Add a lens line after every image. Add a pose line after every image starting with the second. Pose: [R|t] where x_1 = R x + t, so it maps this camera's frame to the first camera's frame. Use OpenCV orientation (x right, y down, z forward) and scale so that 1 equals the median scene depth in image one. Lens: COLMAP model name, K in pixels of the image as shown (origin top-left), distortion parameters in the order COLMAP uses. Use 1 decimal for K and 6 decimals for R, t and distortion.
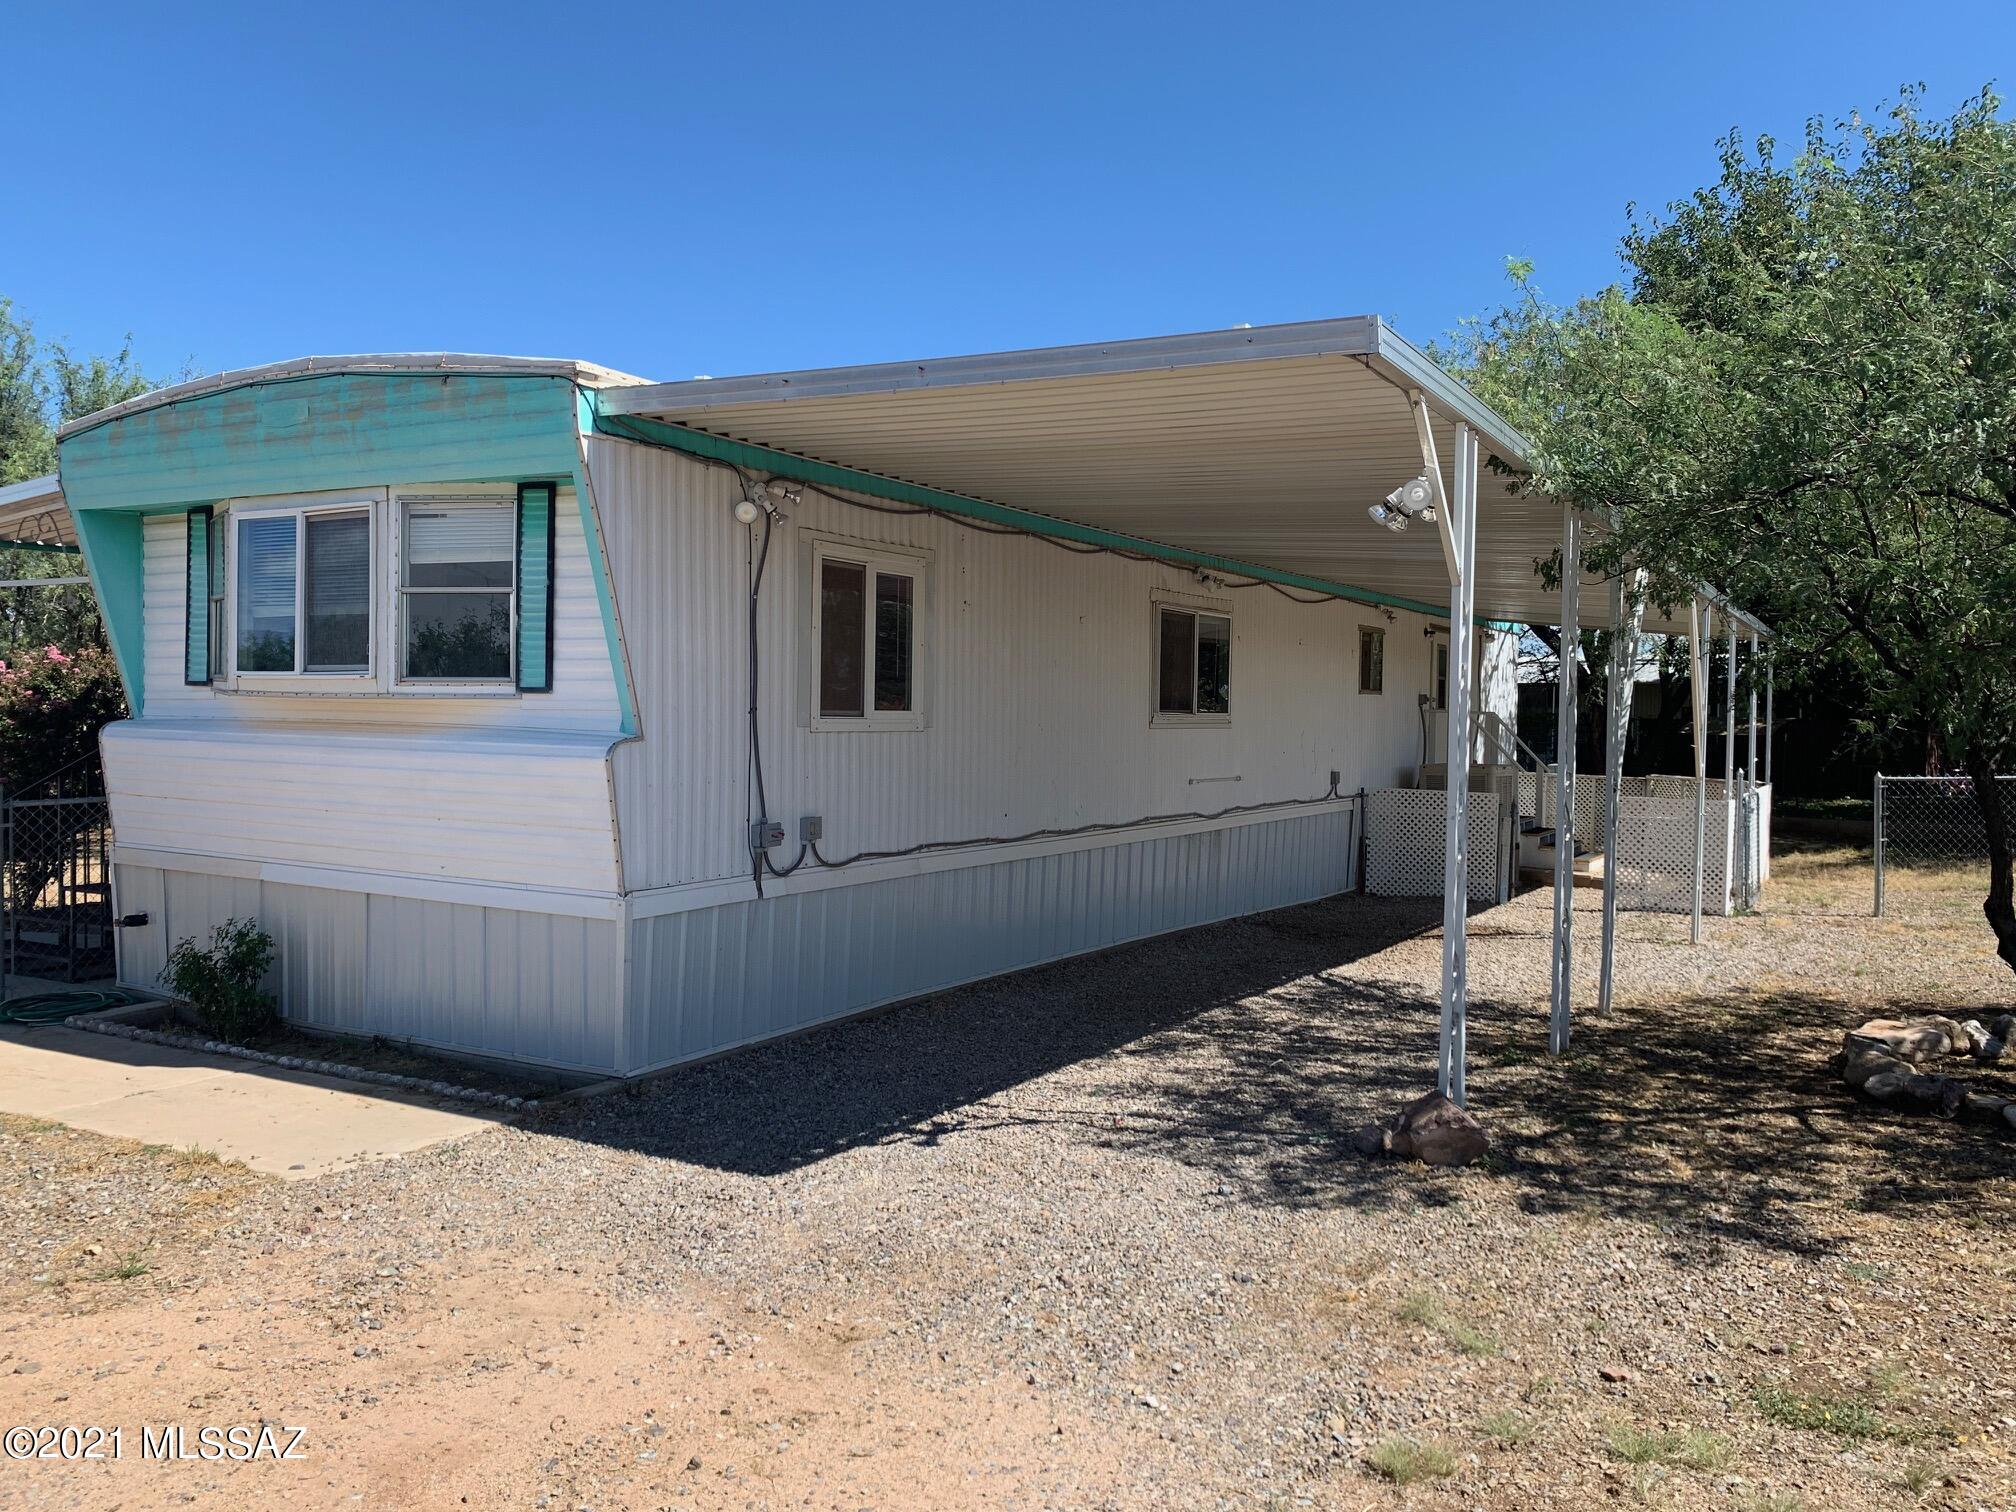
lens RADIAL K [[1542.7, 0, 1008.0], [0, 1542.7, 756.0], [0, 0, 1]] dist [0.009248, -0.003221]
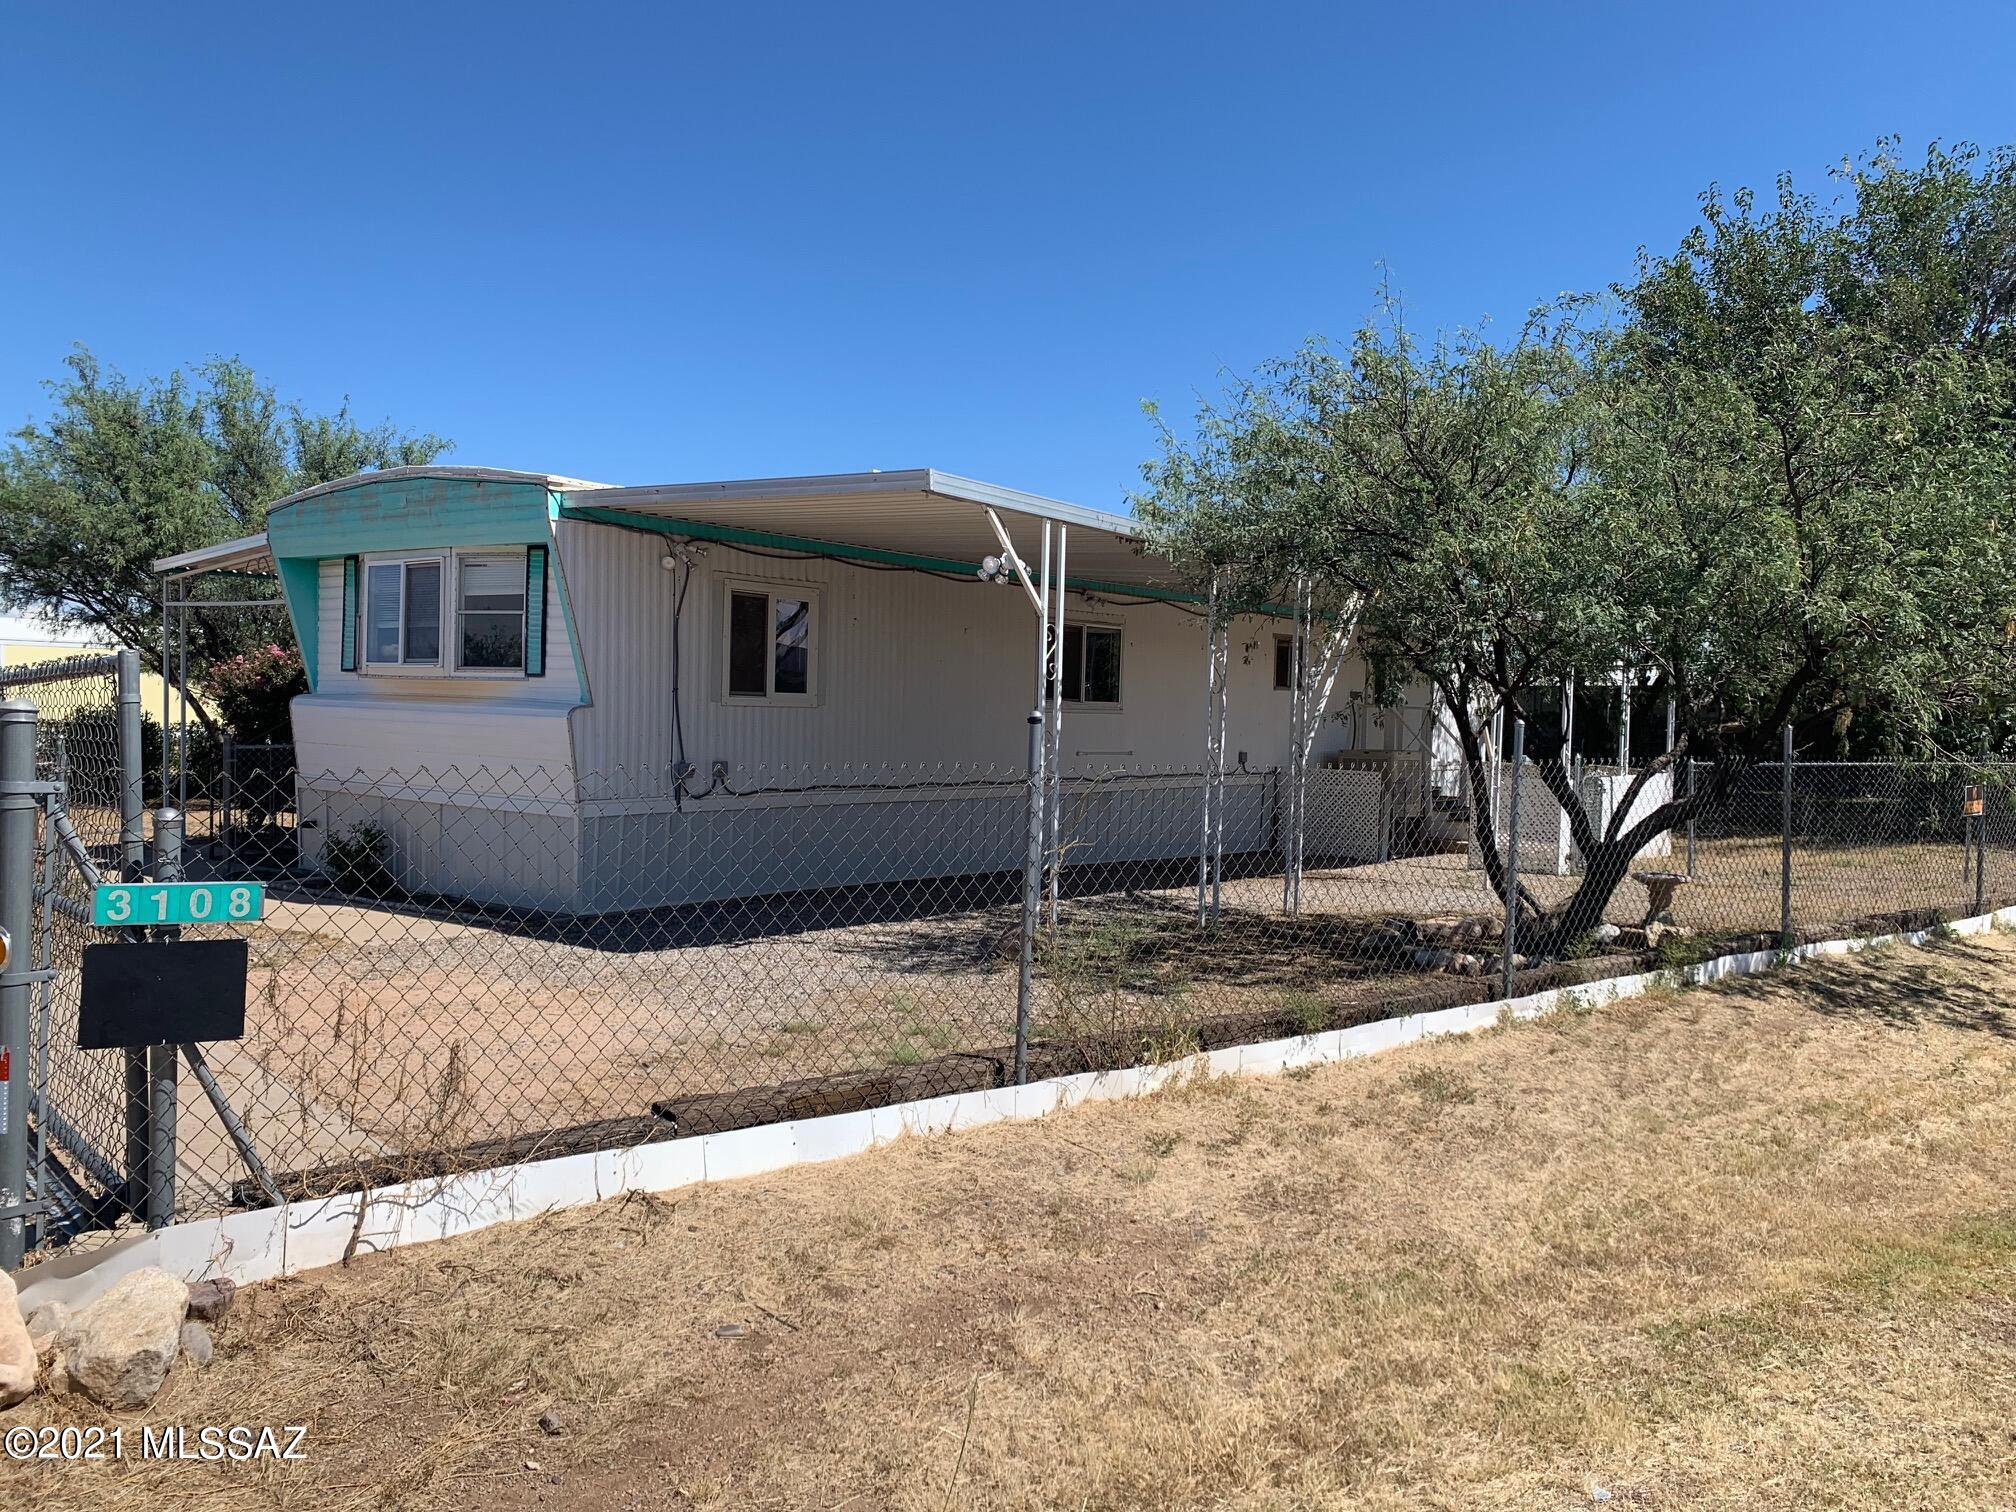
lens RADIAL K [[1542.7, 0, 1008.0], [0, 1542.7, 756.0], [0, 0, 1]] dist [0.009248, -0.003221]
pose [[0.991430, 0.015452, -0.129723, 0.376794], [-0.015507, 0.999880, 0.000589, 0.031336], [0.129716, 0.001428, 0.991550, -0.505339]]
